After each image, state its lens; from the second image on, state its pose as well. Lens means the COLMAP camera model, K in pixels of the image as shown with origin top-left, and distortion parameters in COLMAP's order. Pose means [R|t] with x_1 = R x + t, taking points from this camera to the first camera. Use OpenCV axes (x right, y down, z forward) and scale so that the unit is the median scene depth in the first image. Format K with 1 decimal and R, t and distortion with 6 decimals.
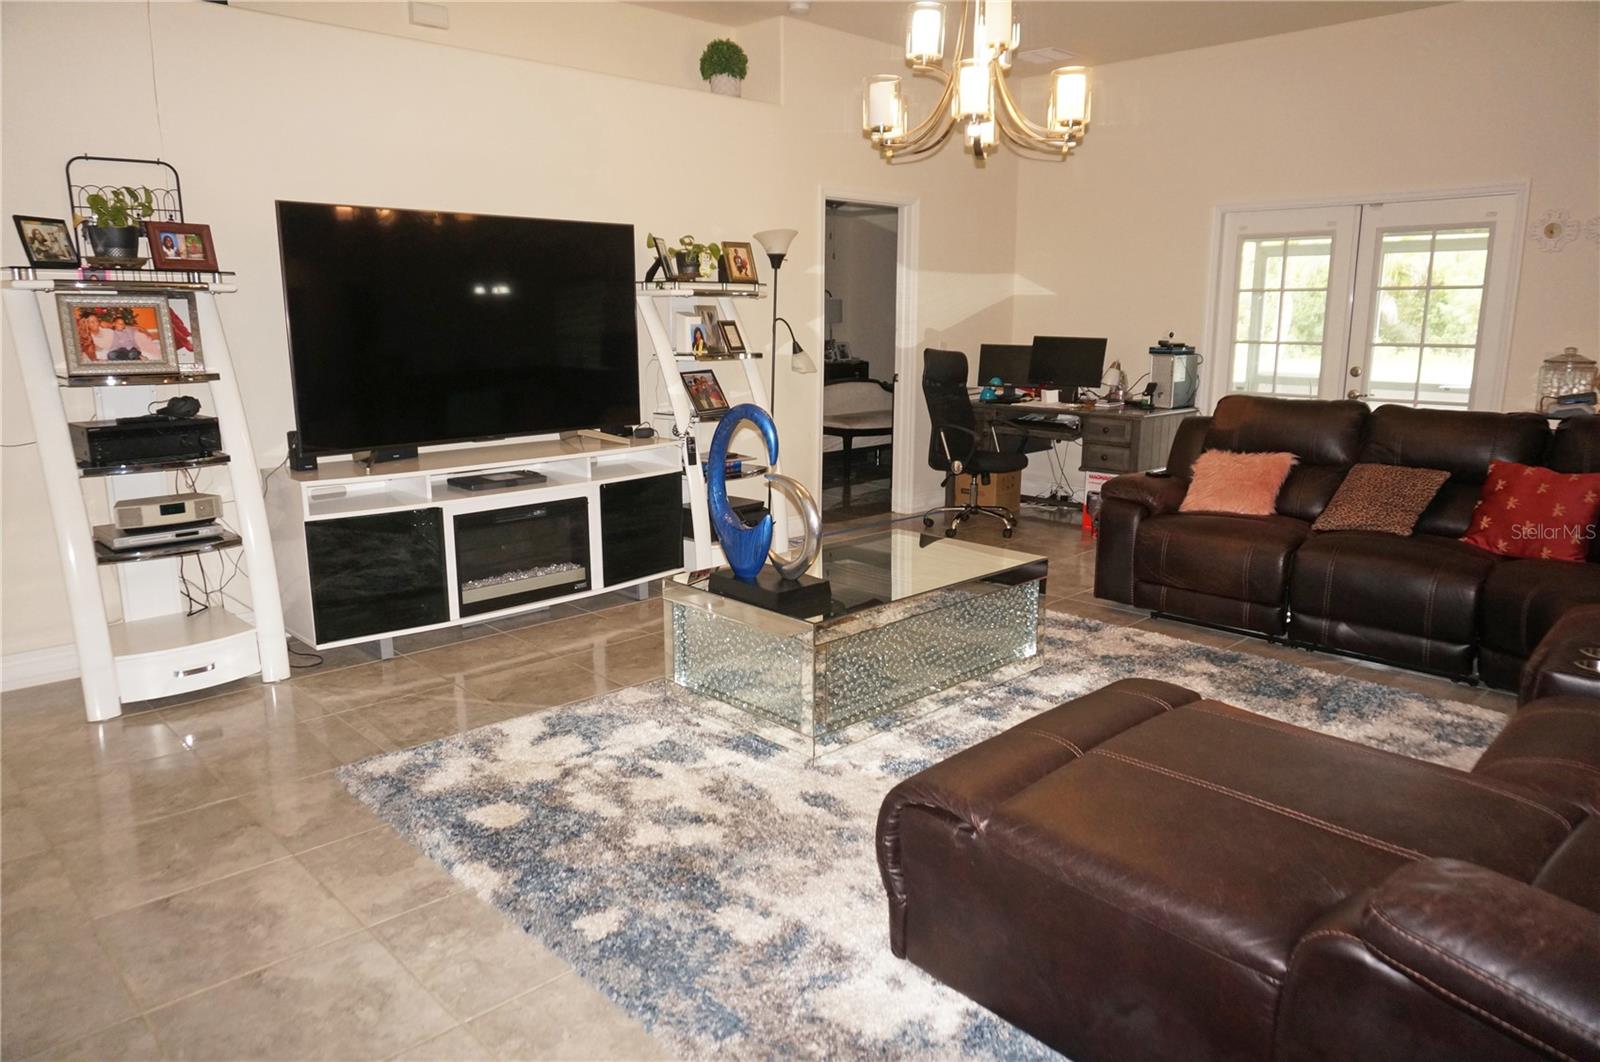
lens RADIAL K [[1068.9, 0, 799.9], [0, 1068.9, 524.7], [0, 0, 1]] dist [-0.076871, 0.102307]
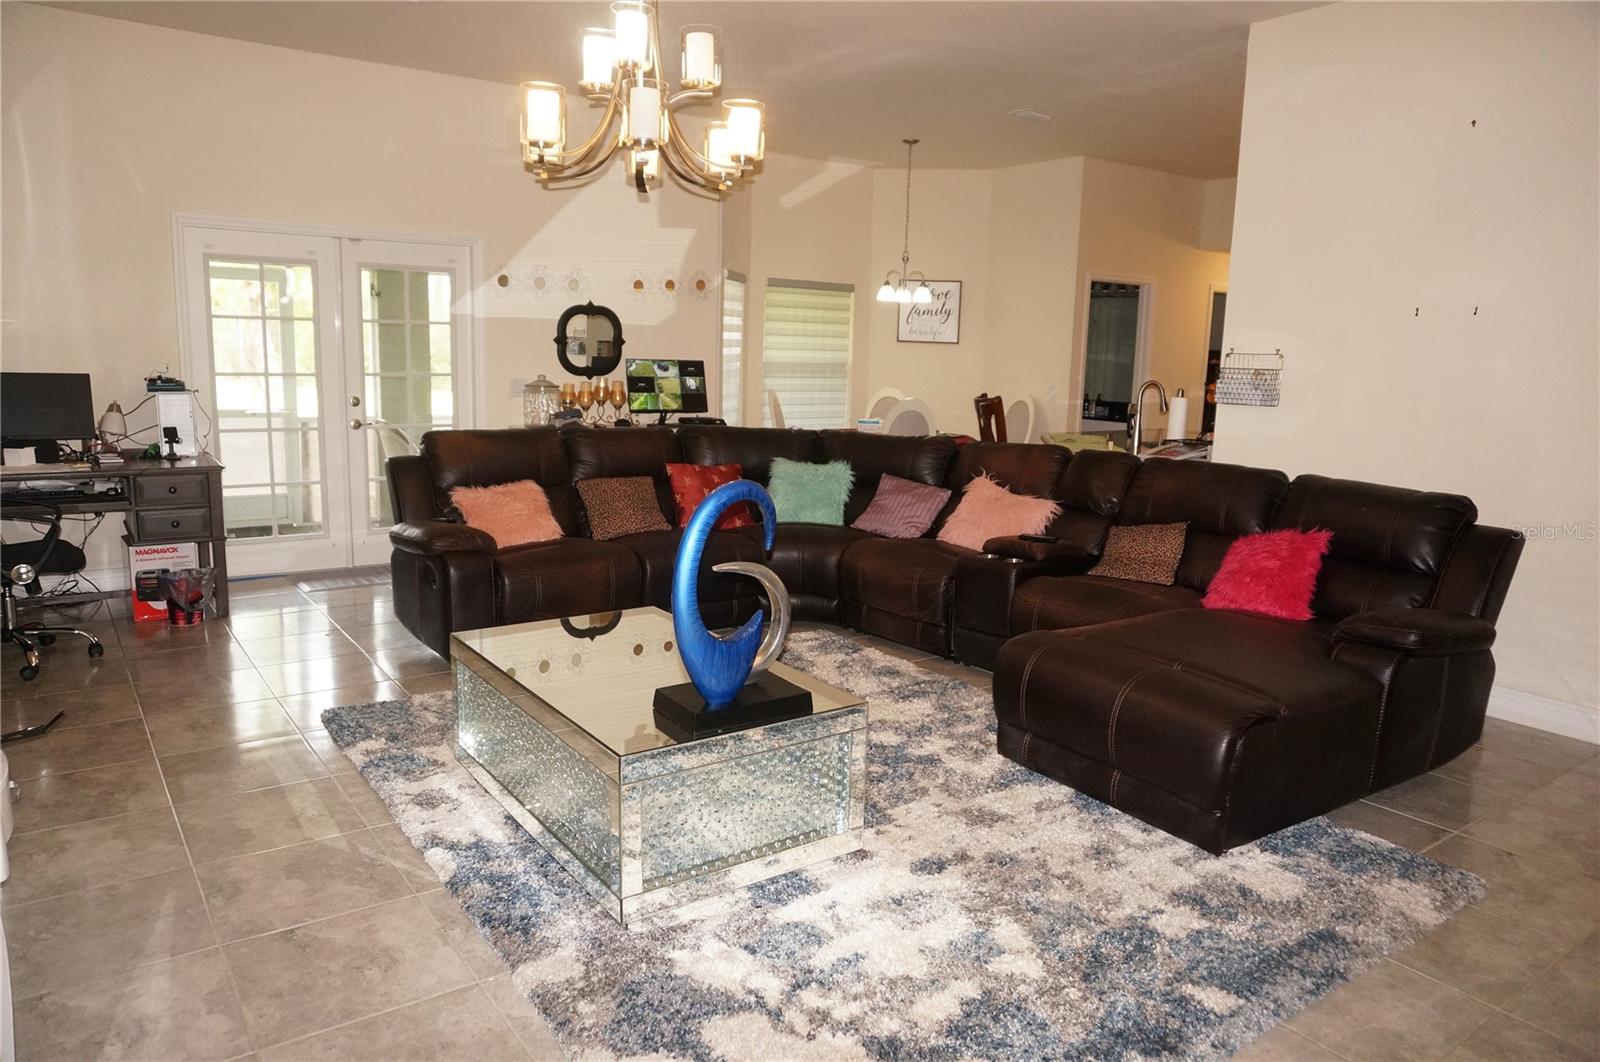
lens RADIAL K [[1056.6, 0, 800.0], [0, 1056.6, 531.0], [0, 0, 1]] dist [-0.055522, 0.000649]
pose [[0.141047, -0.163348, 0.976434, -0.525468], [0.165416, 0.976317, 0.139434, -0.115324], [-0.976086, 0.141851, 0.164727, 0.542967]]
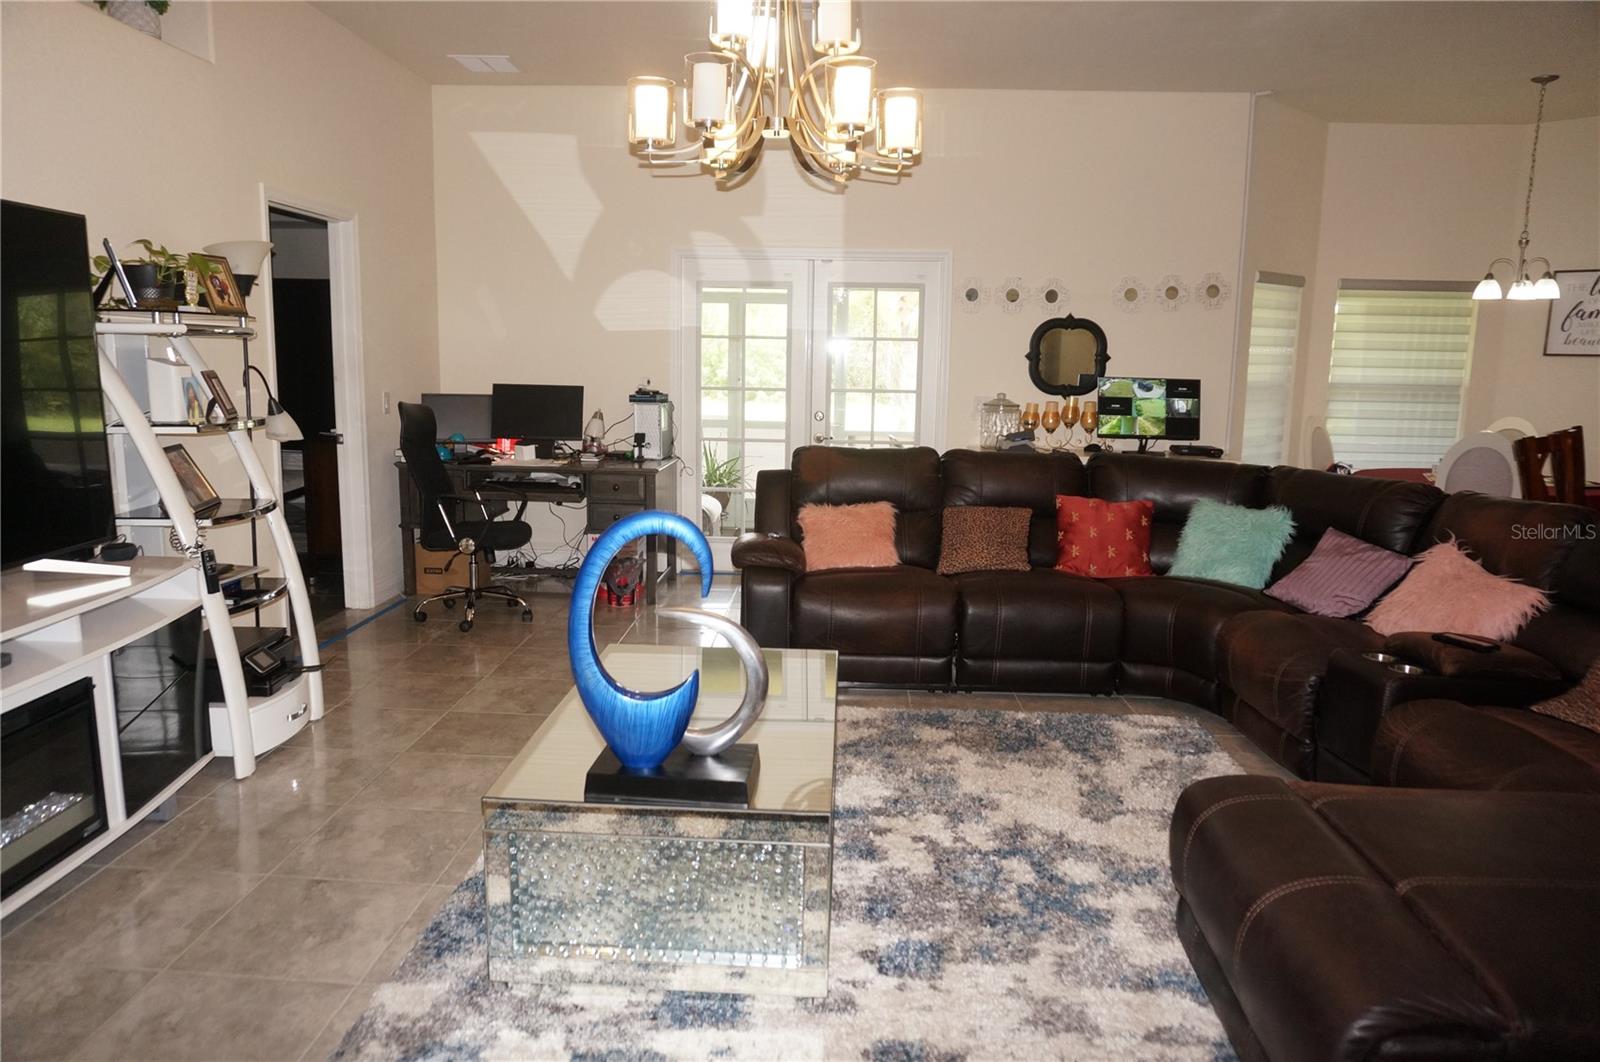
lens RADIAL K [[1060.6, 0, 794.3], [0, 1060.6, 530.9], [0, 0, 1]] dist [-0.054303, 0.036207]
pose [[0.730889, -0.099537, 0.675199, -0.280408], [0.117490, 0.992889, 0.019190, -0.066615], [-0.672308, 0.065303, 0.737386, 0.299356]]
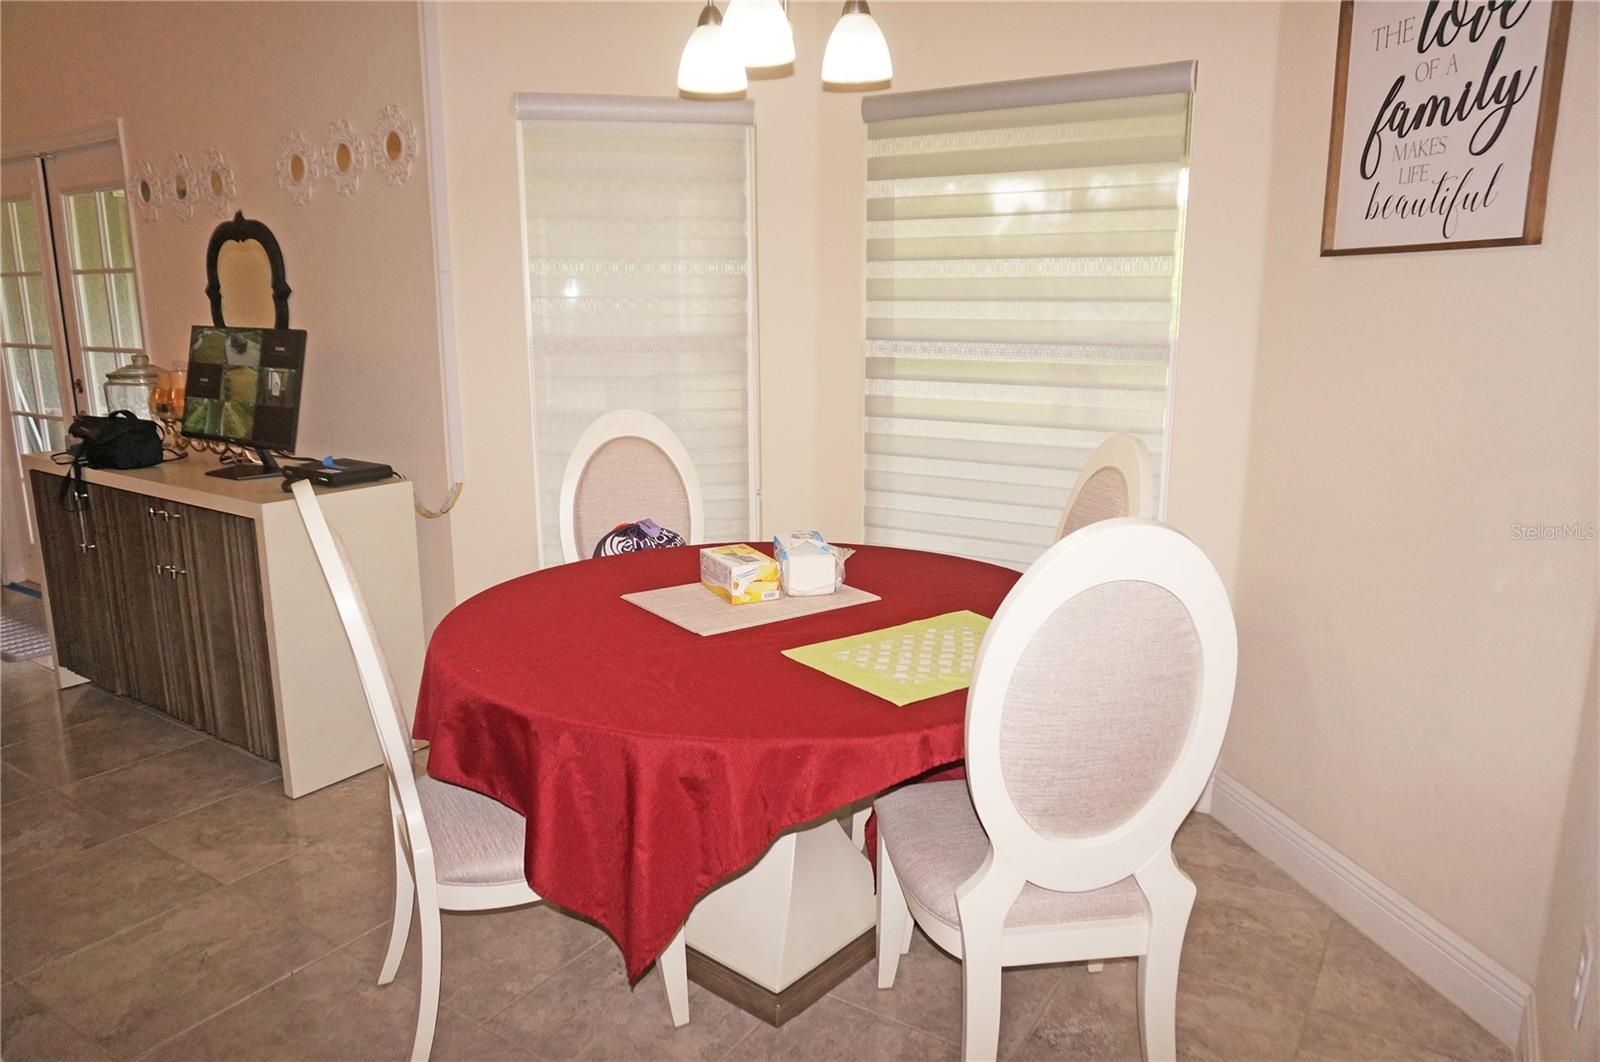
lens RADIAL K [[1060.6, 0, 794.3], [0, 1060.6, 530.9], [0, 0, 1]] dist [-0.054303, 0.036207]
pose [[0.978206, -0.041117, 0.203527, 1.082704], [0.036477, 0.998983, 0.026497, -0.052578], [-0.204410, -0.018496, 0.978711, 0.222072]]
